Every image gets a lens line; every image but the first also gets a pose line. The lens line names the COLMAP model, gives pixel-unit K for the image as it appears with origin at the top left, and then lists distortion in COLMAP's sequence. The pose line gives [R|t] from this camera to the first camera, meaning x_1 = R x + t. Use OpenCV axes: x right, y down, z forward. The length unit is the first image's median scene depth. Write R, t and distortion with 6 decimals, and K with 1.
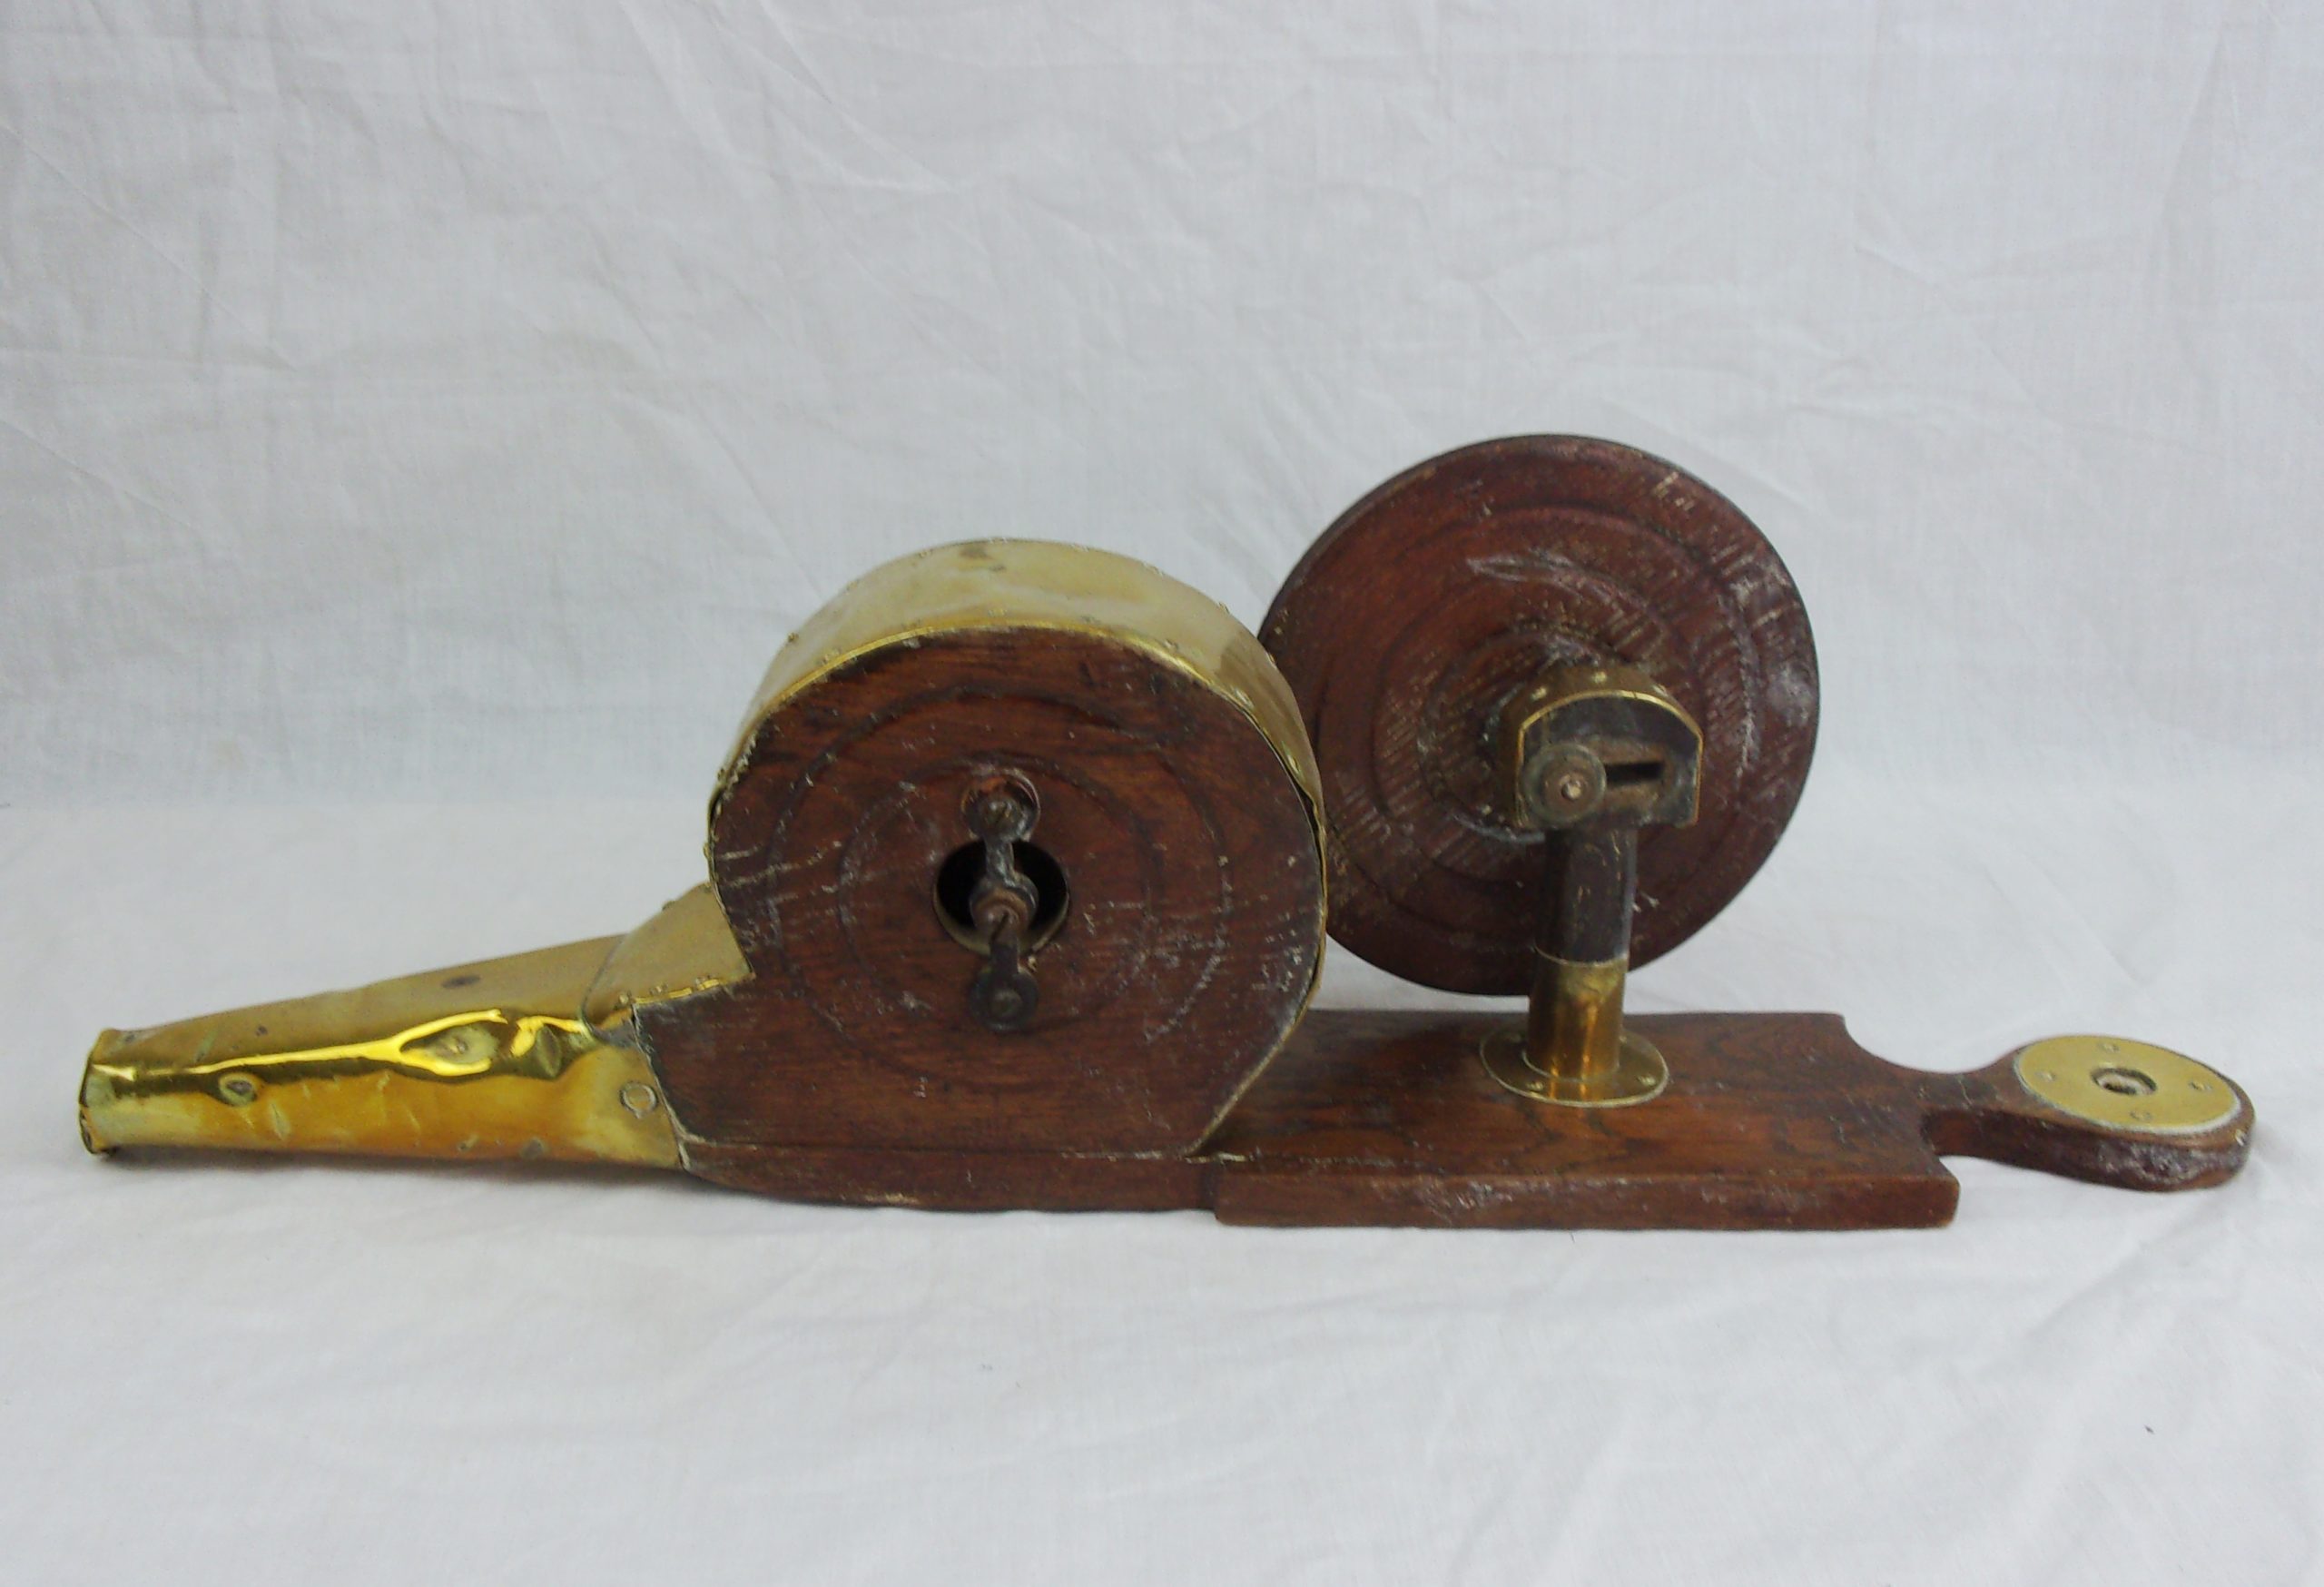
lens RADIAL K [[2111.7, 0, 1200.4], [0, 2111.7, 850.3], [0, 0, 1]] dist [0.005911, -0.003733]
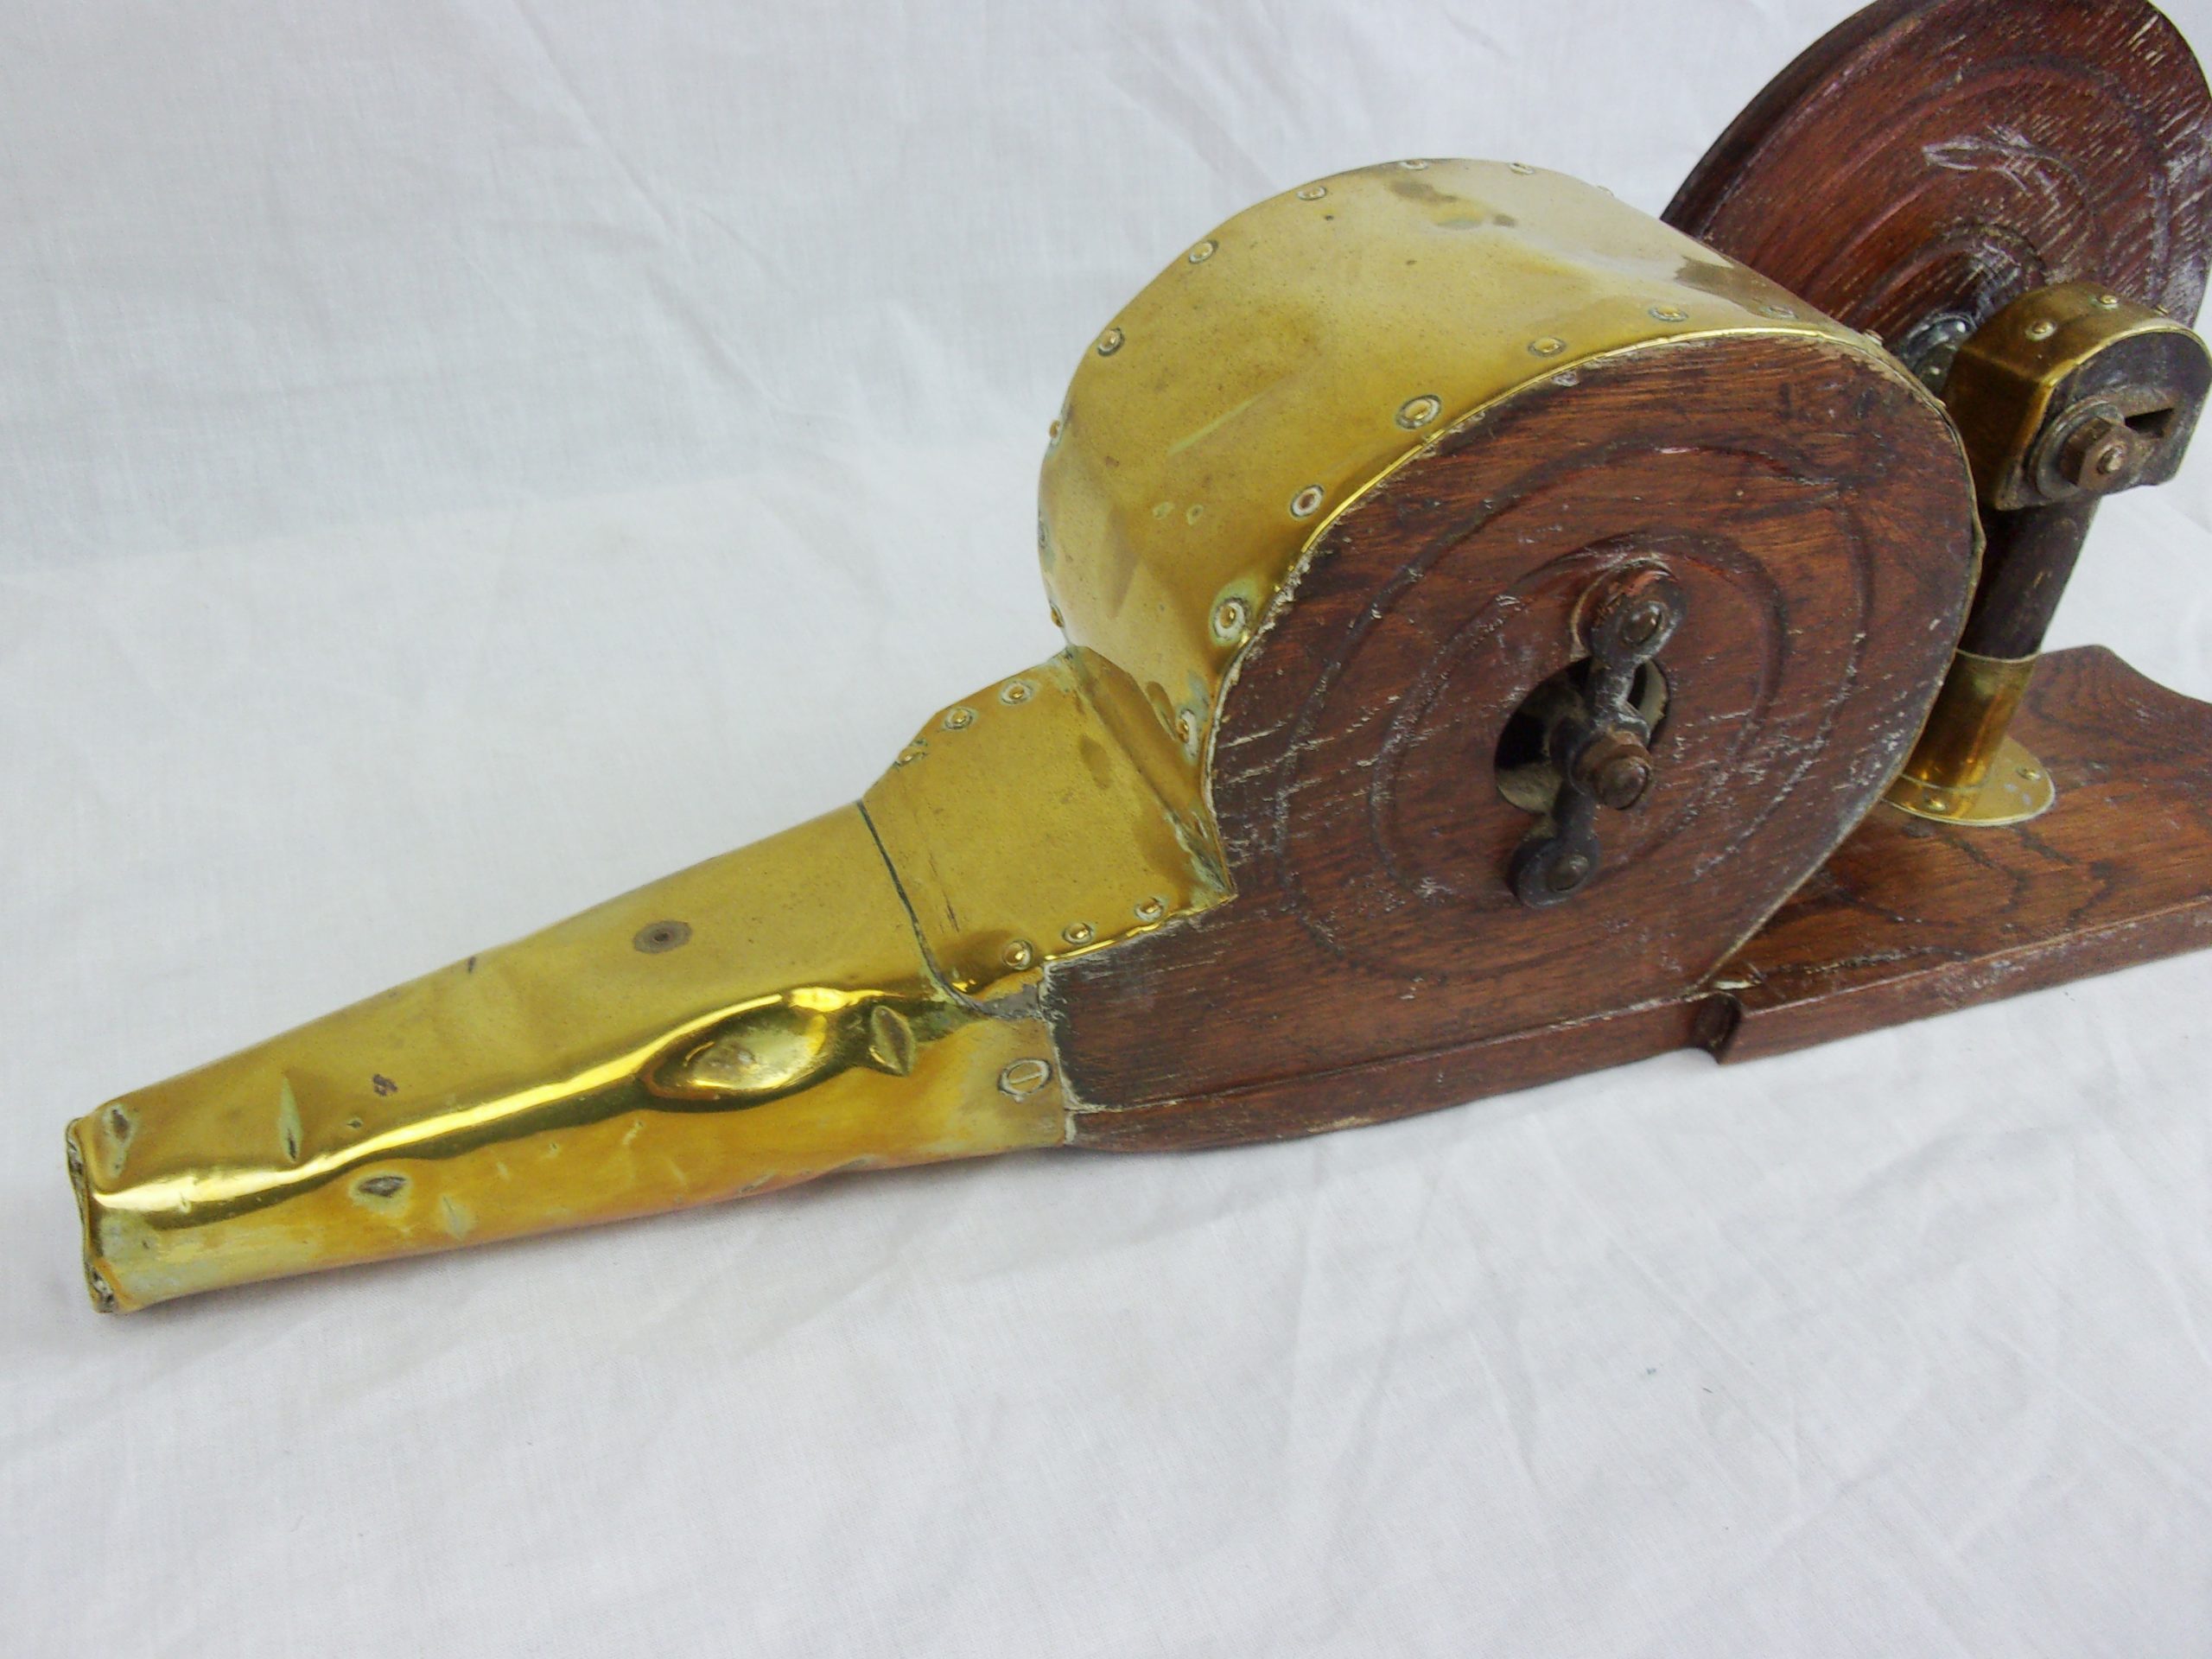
lens RADIAL K [[1839.5, 0, 1091.8], [0, 1839.5, 837.4], [0, 0, 1]] dist [0.038130, -0.077654]
pose [[0.943199, -0.166096, 0.287730, -0.396164], [0.080888, 0.954805, 0.286015, -0.121237], [-0.322232, -0.246495, 0.914006, 0.465220]]
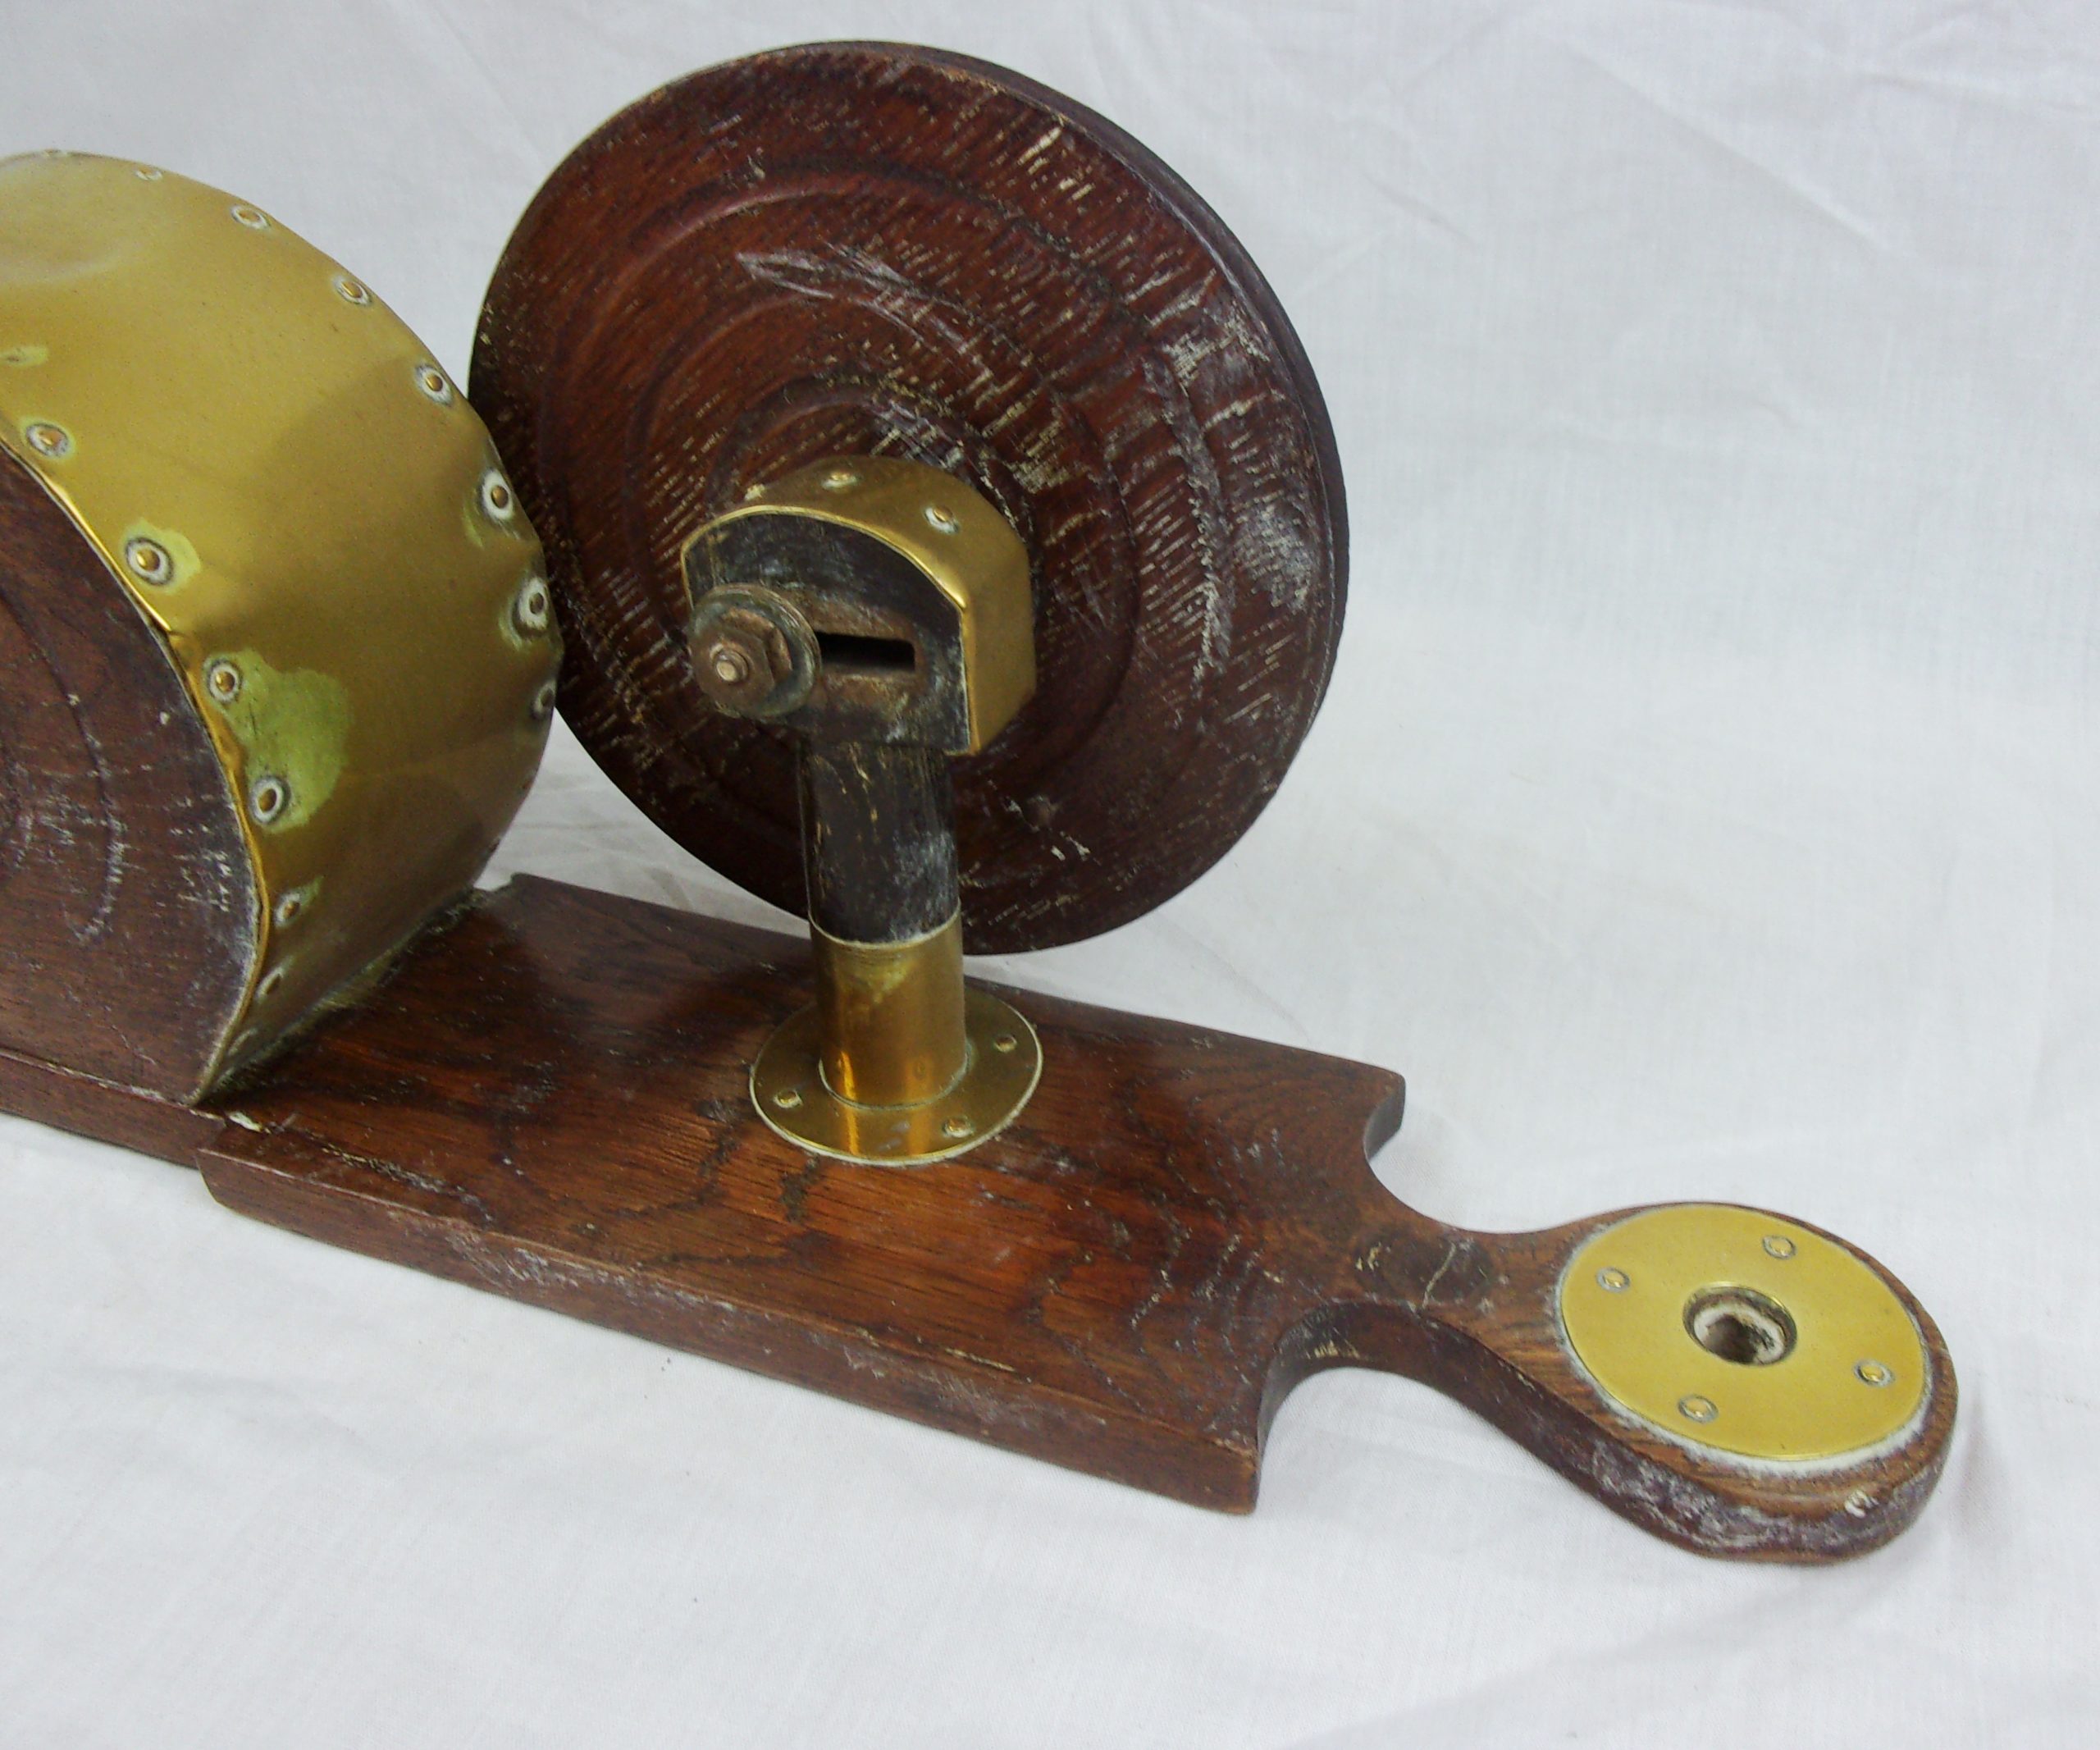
lens RADIAL K [[1952.0, 0, 1157.5], [0, 1952.0, 882.0], [0, 0, 1]] dist [0.030341, -0.082615]
pose [[0.930325, 0.195217, -0.310460, 0.470196], [-0.136717, 0.970141, 0.200338, -0.096839], [0.340299, -0.143934, 0.929236, 0.523206]]
